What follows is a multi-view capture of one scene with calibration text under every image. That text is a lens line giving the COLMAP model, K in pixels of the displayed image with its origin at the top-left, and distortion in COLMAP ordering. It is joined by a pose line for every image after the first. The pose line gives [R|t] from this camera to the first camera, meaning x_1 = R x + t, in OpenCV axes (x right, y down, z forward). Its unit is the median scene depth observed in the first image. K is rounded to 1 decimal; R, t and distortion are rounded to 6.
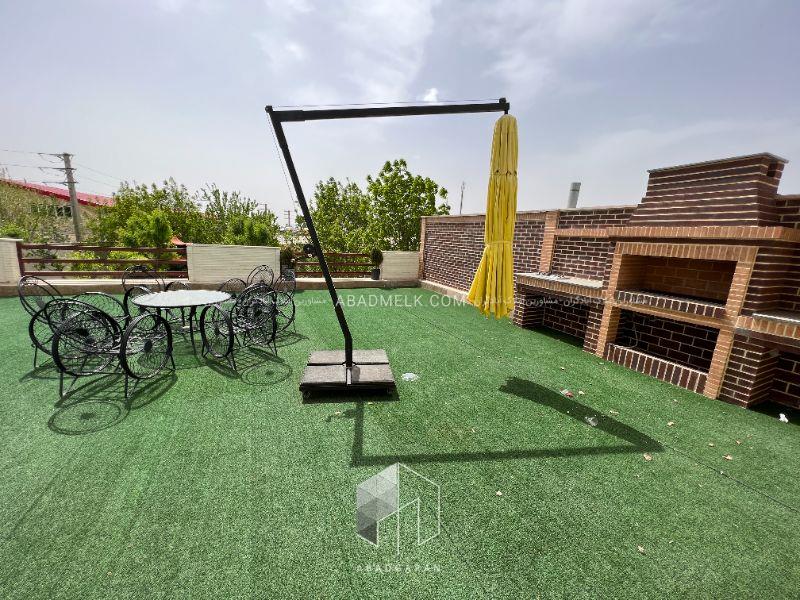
lens RADIAL K [[317.8, 0, 400.3], [0, 317.8, 301.8], [0, 0, 1]] dist [0.001235, 0.000069]
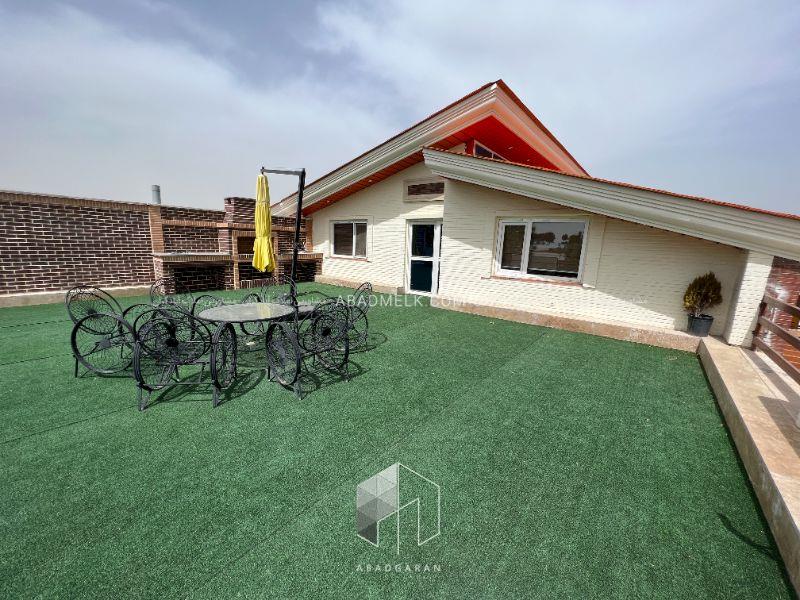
lens RADIAL K [[317.8, 0, 400.5], [0, 317.8, 300.9], [0, 0, 1]] dist [0.001235, 0.000069]
pose [[-0.466902, -0.210805, 0.858816, -1.434258], [0.133925, 0.943113, 0.304306, -0.203656], [-0.874109, 0.257098, -0.412109, 0.873341]]
